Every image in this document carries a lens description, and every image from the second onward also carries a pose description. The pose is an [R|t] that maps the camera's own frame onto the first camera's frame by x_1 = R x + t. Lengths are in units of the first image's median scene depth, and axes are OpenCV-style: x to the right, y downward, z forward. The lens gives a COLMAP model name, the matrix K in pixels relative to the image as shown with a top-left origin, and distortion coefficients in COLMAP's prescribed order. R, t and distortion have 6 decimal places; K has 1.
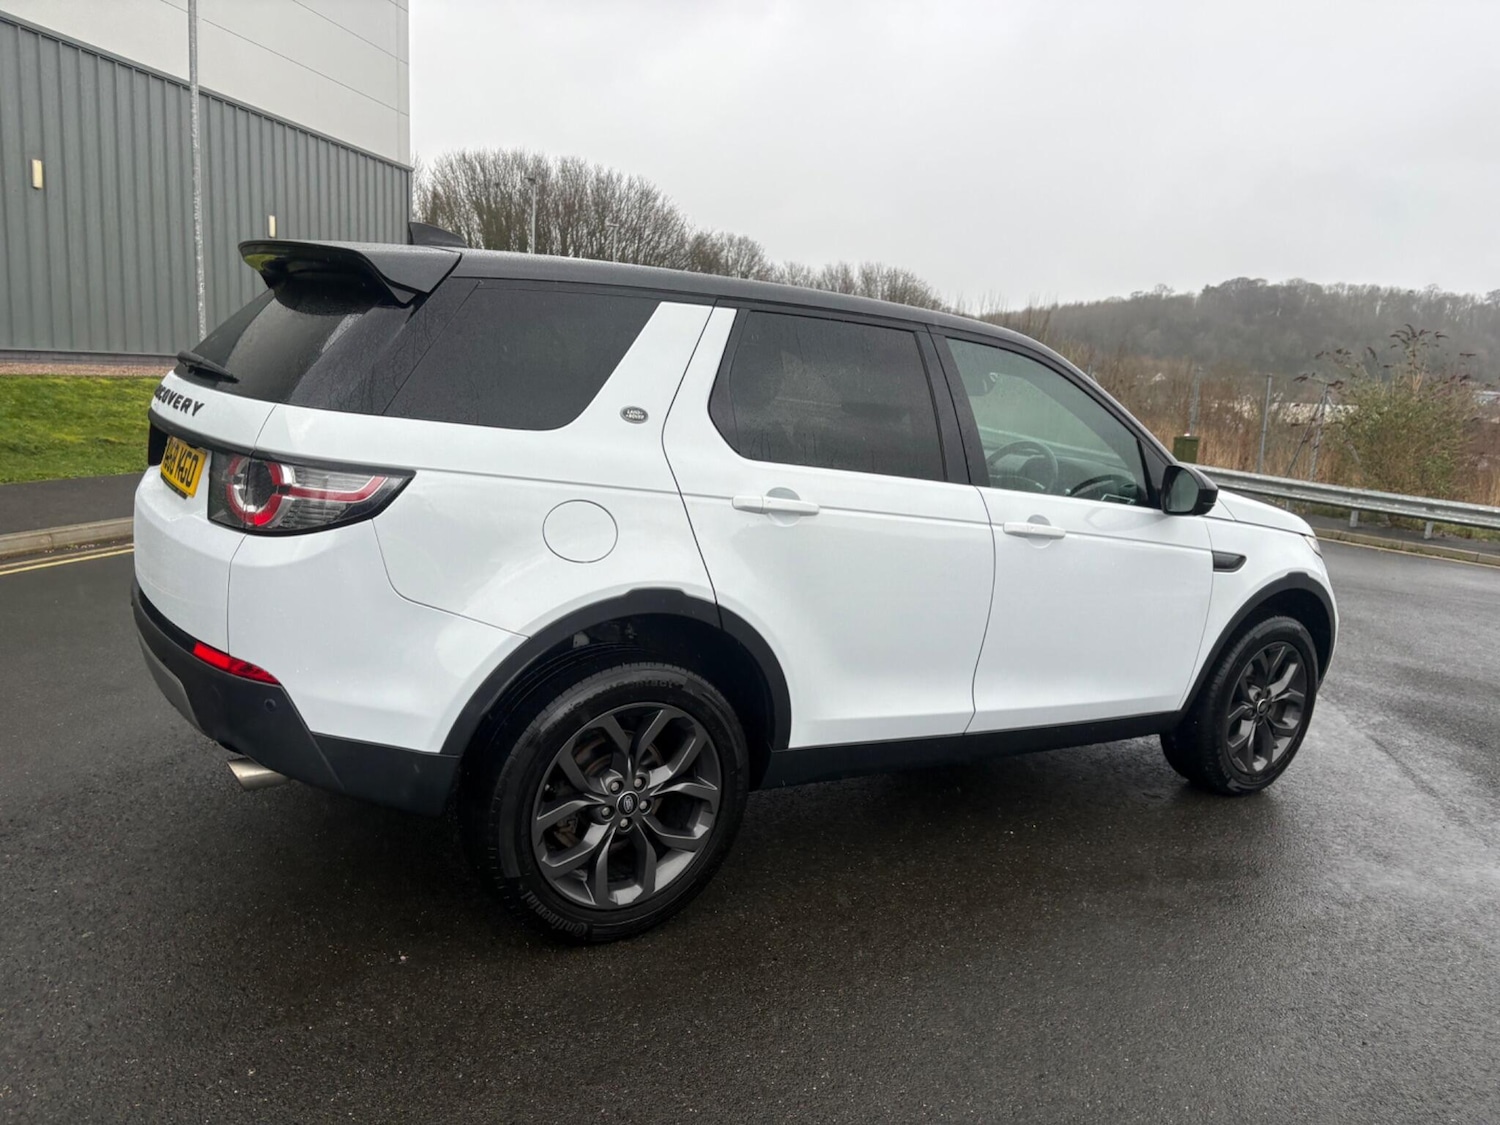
lens RADIAL K [[1119.0, 0, 750.0], [0, 1119.0, 562.5], [0, 0, 1]] dist [0.049082, -0.043985]
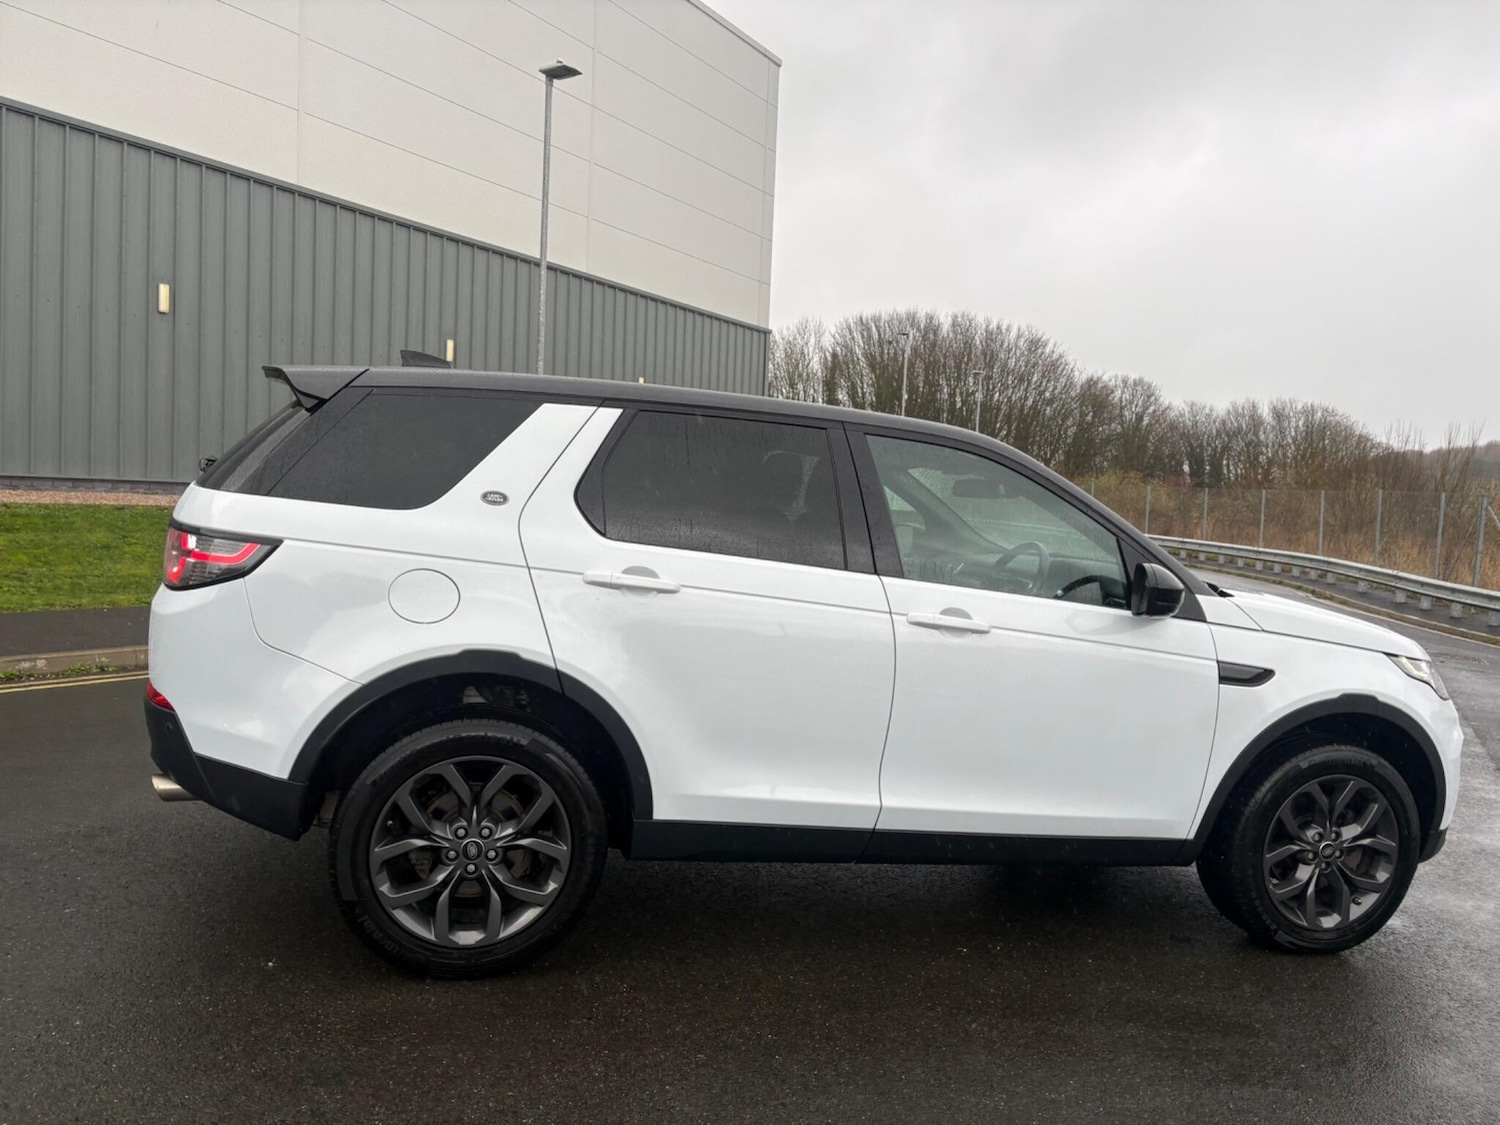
lens RADIAL K [[1116.8, 0, 738.6], [0, 1116.8, 556.8], [0, 0, 1]] dist [0.035925, -0.029983]
pose [[0.940900, 0.006644, -0.338620, 0.481983], [-0.051096, 0.991148, -0.122532, 0.050170], [0.334808, 0.132592, 0.932911, 0.028398]]
